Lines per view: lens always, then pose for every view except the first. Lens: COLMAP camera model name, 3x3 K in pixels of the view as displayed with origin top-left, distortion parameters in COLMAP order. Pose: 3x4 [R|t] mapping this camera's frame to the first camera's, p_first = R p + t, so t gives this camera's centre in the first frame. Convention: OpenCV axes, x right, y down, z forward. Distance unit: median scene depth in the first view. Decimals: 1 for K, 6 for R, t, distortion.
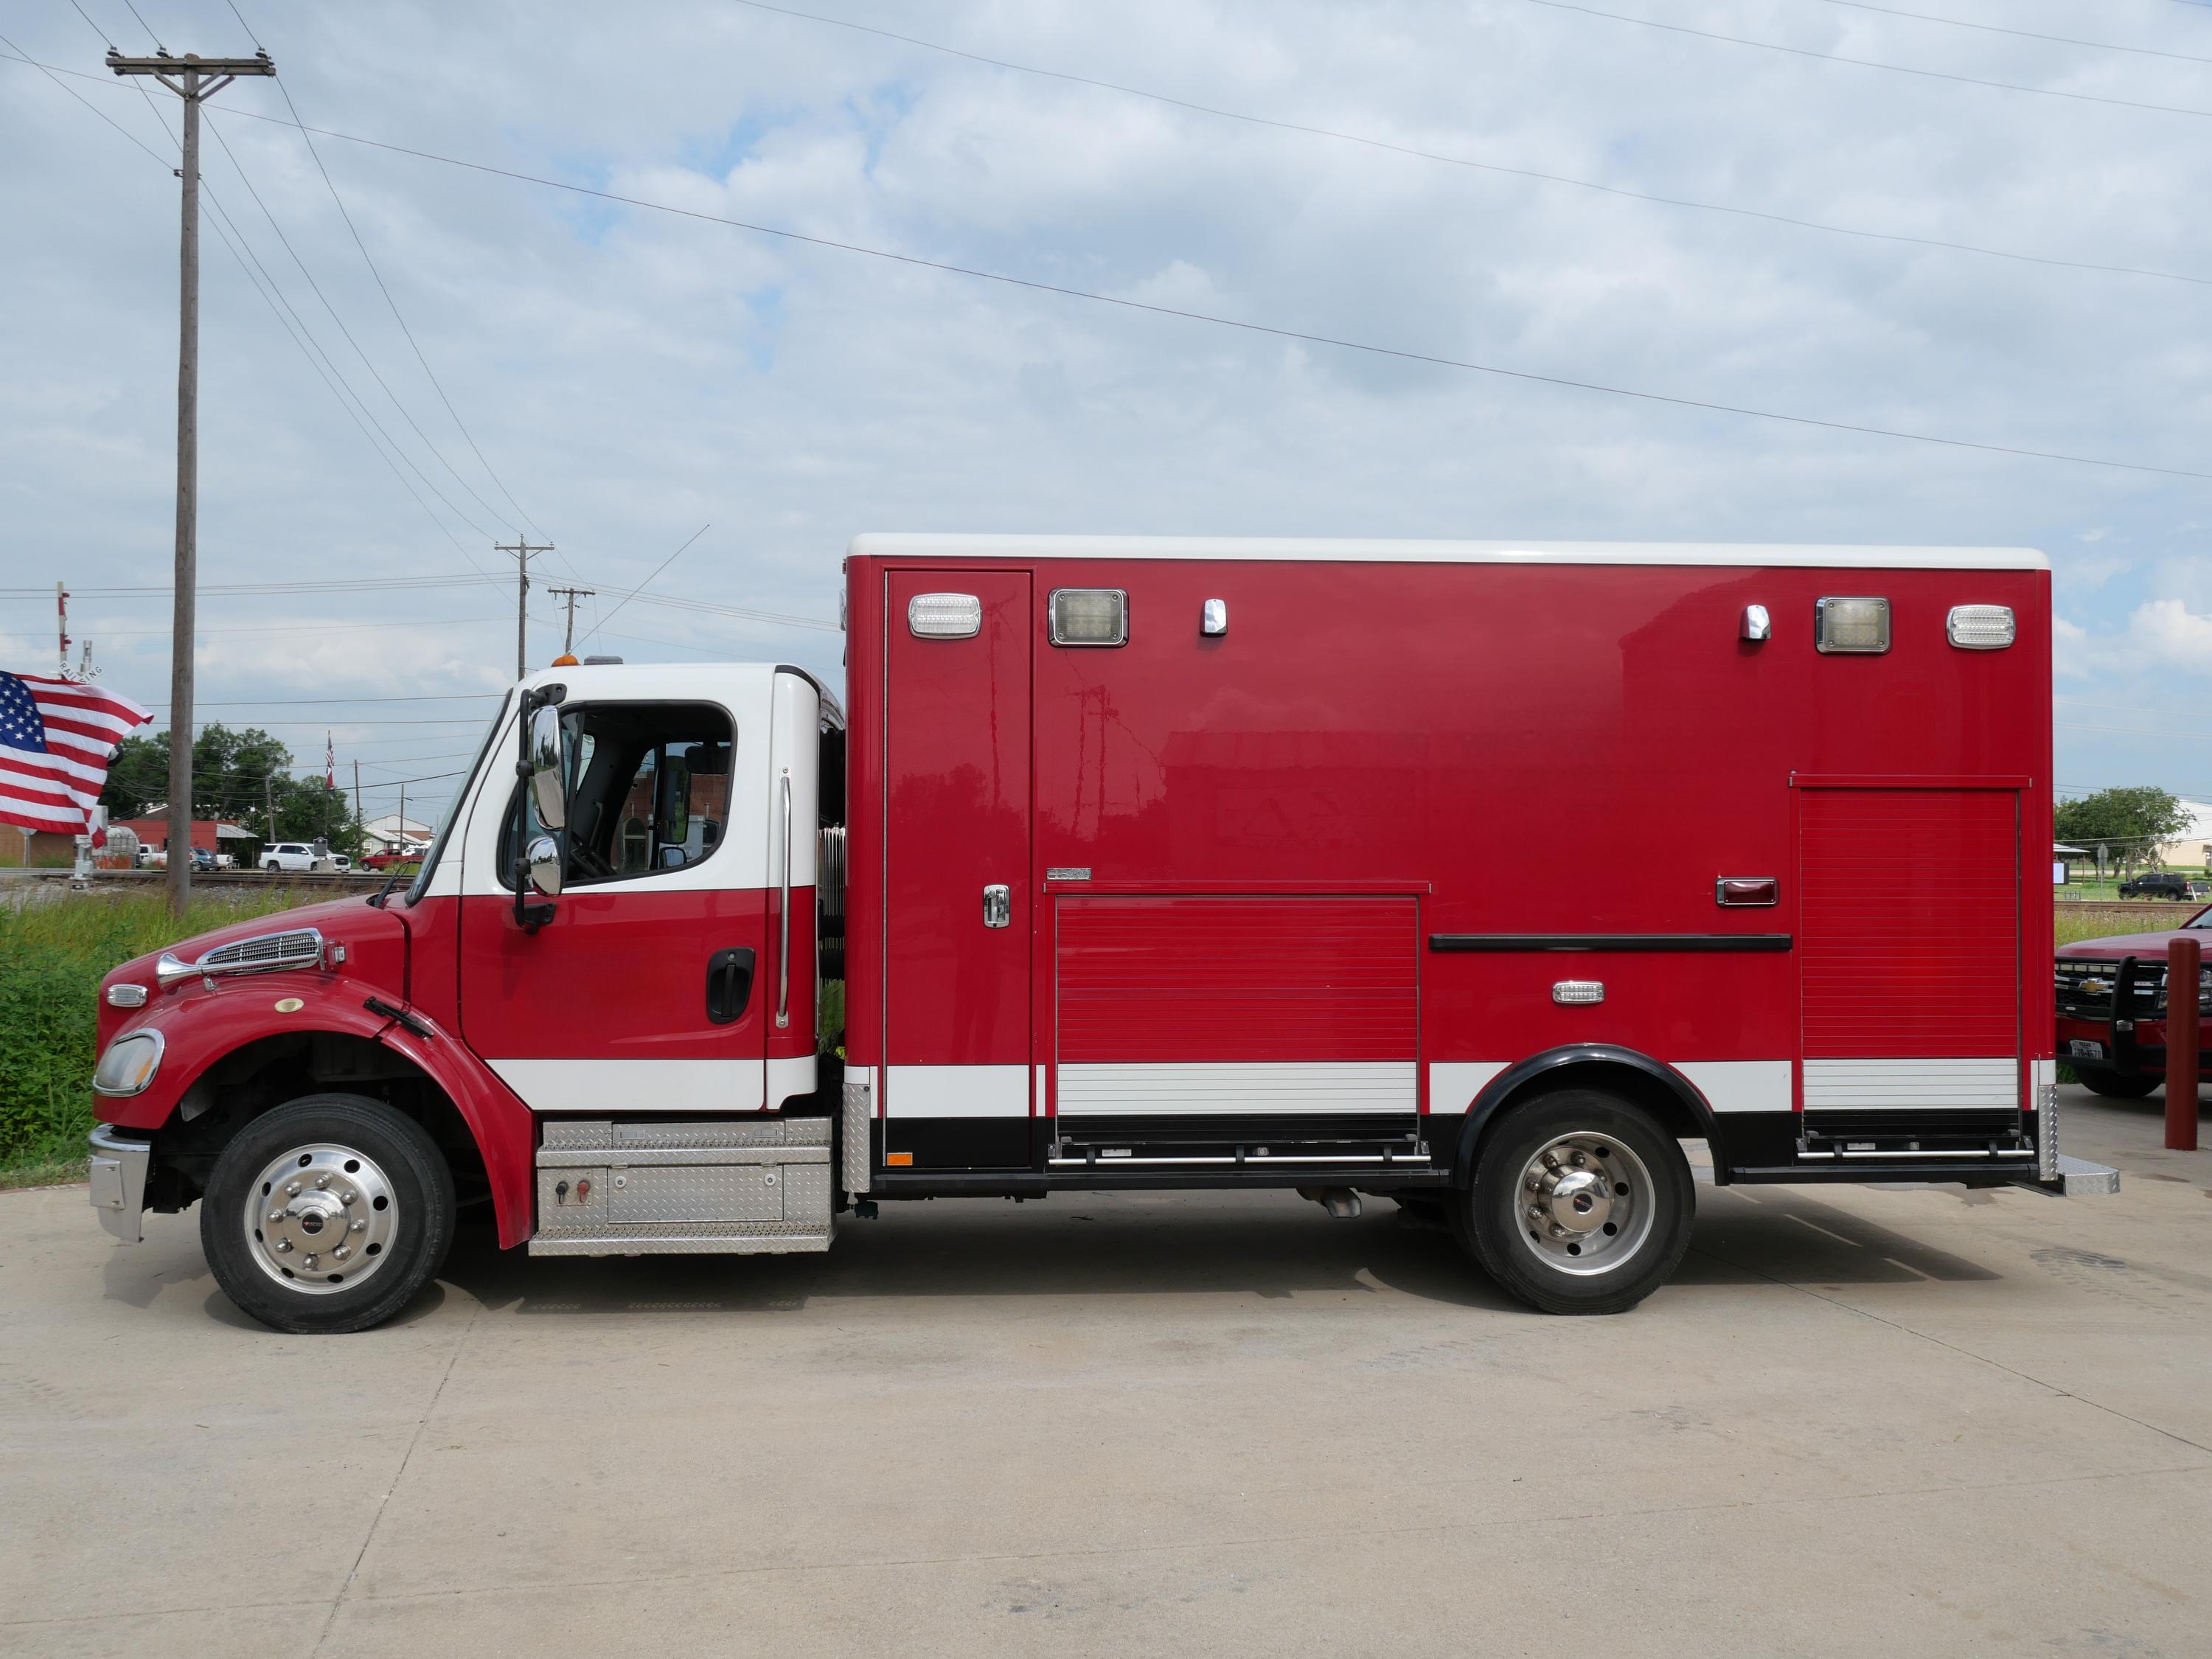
lens RADIAL K [[2106.8, 0, 1107.0], [0, 2106.8, 805.2], [0, 0, 1]] dist [-0.013591, 0.003708]
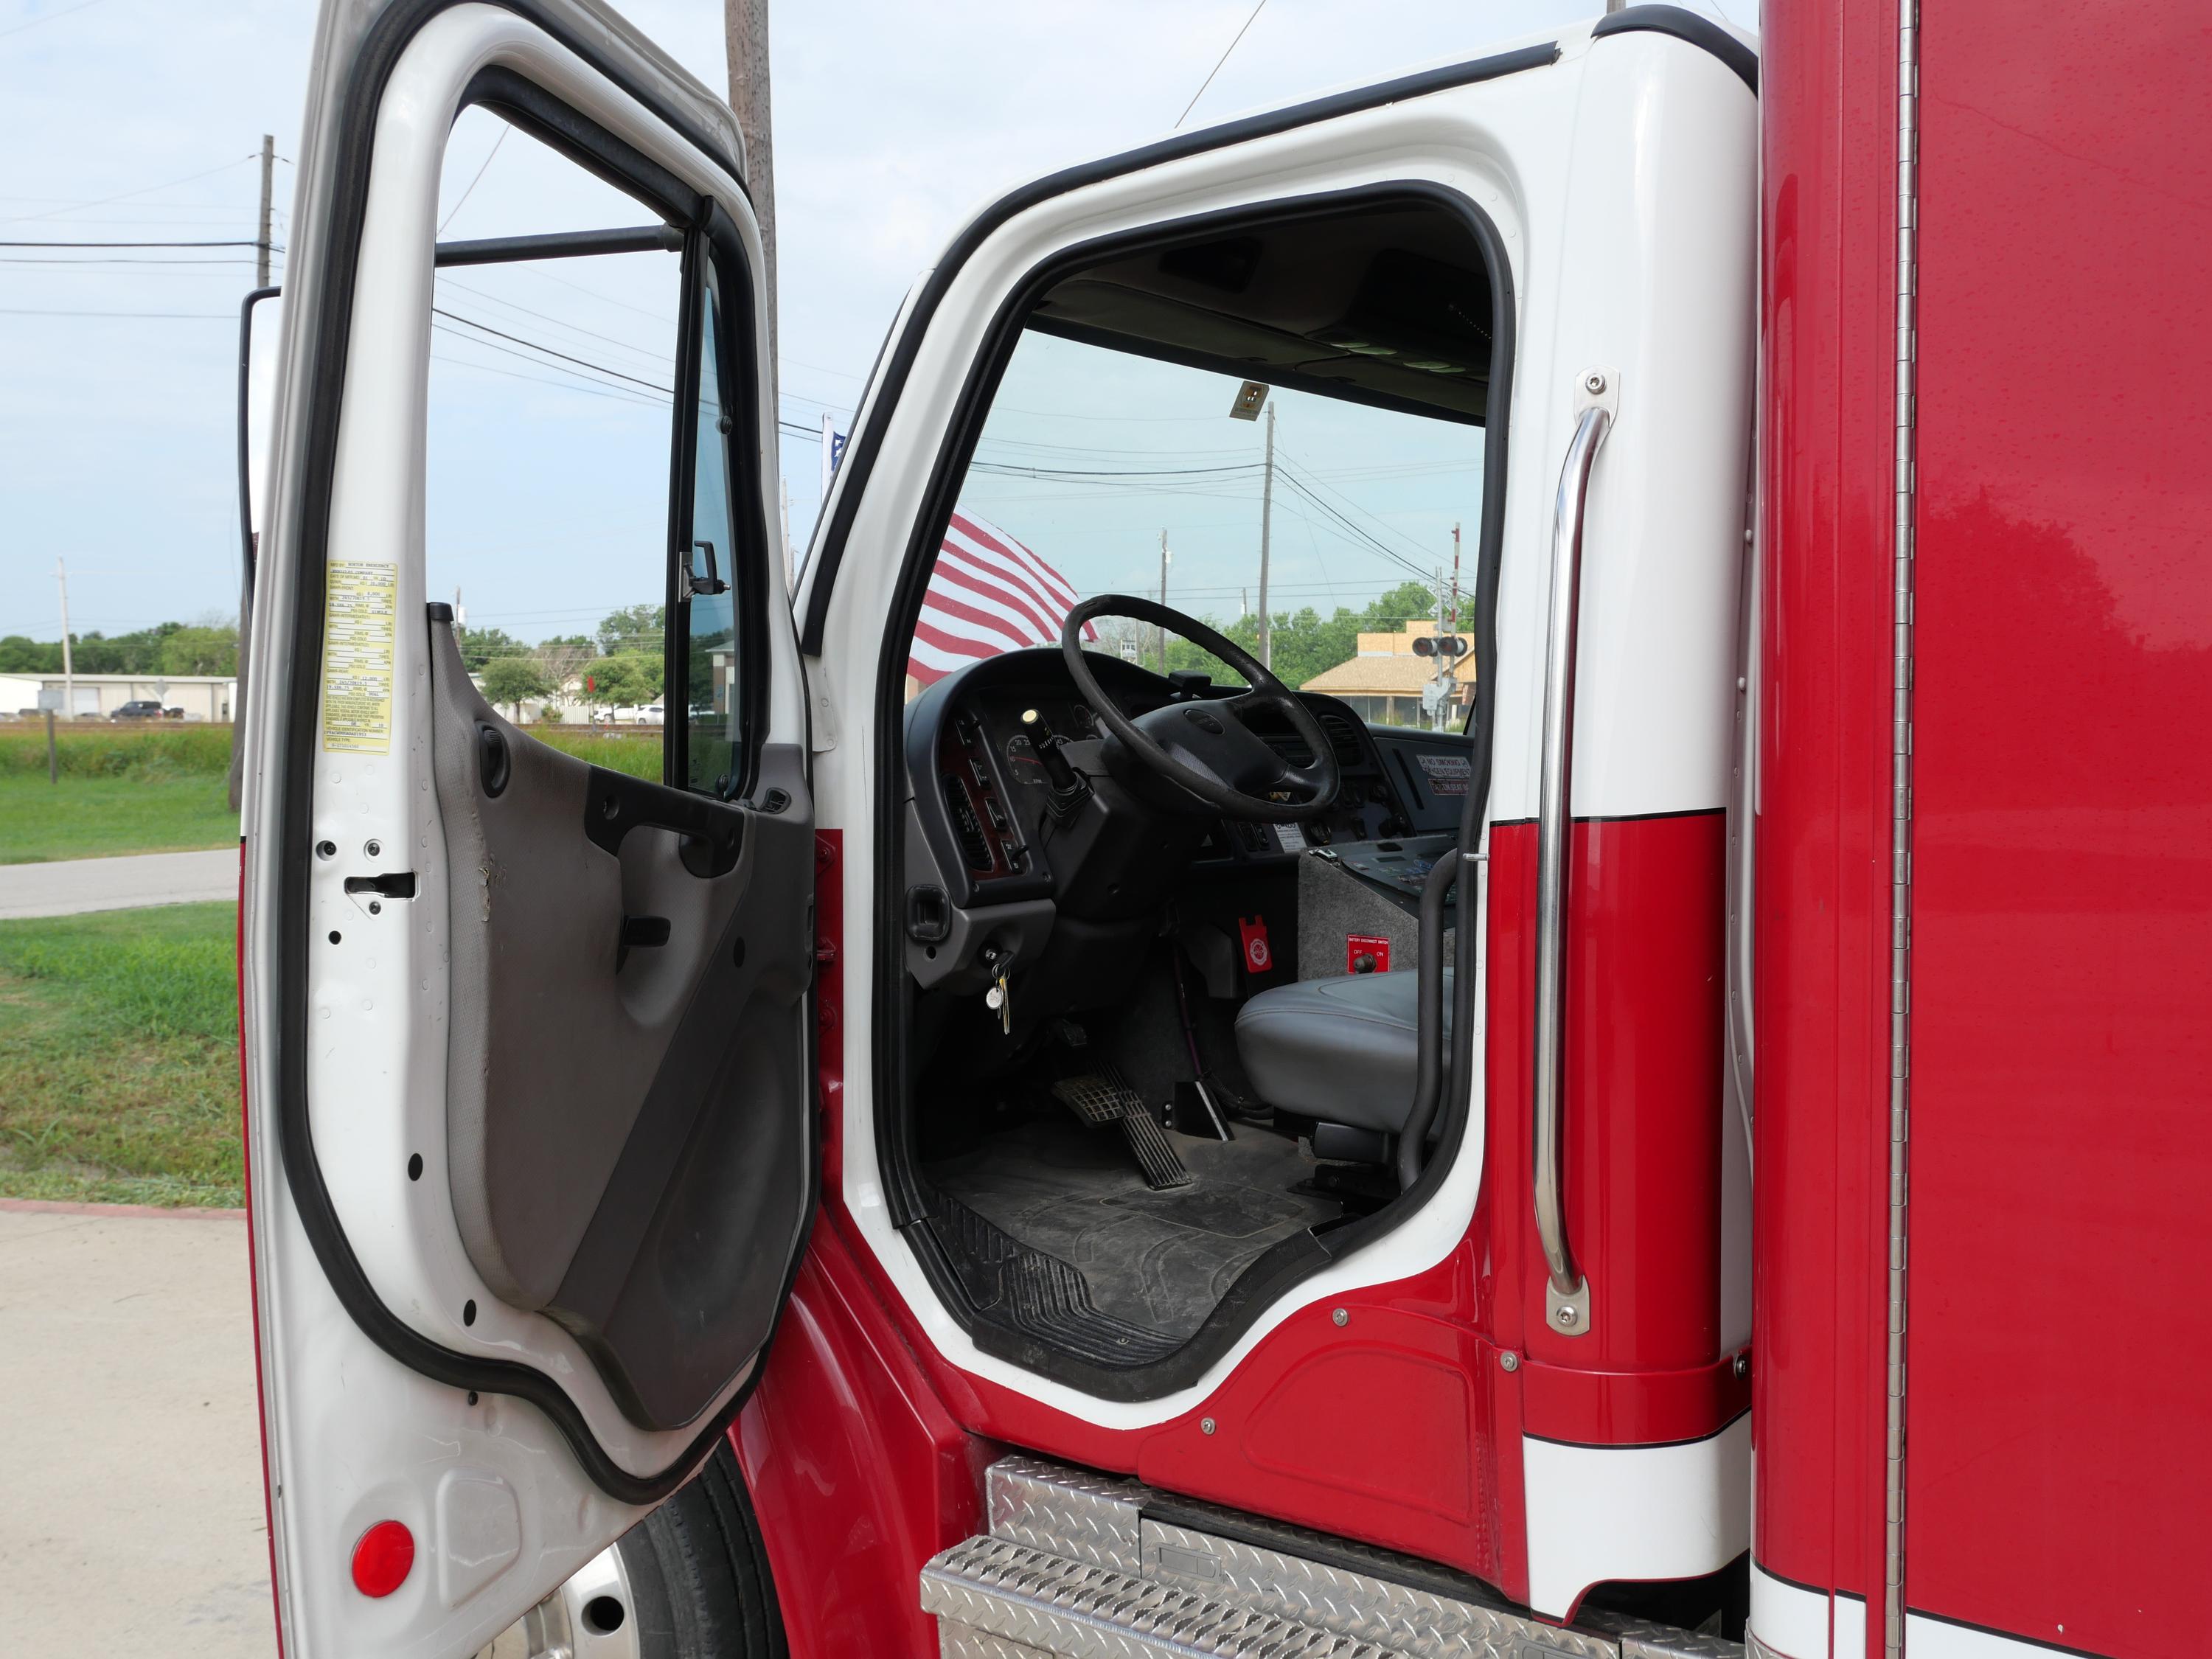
lens RADIAL K [[2106.8, 0, 1107.0], [0, 2106.8, 805.2], [0, 0, 1]] dist [-0.013591, 0.003708]
pose [[0.728520, 0.017162, -0.684810, -0.013017], [0.027371, 0.998159, 0.054133, 0.021110], [0.684478, -0.058181, 0.726708, 0.758391]]
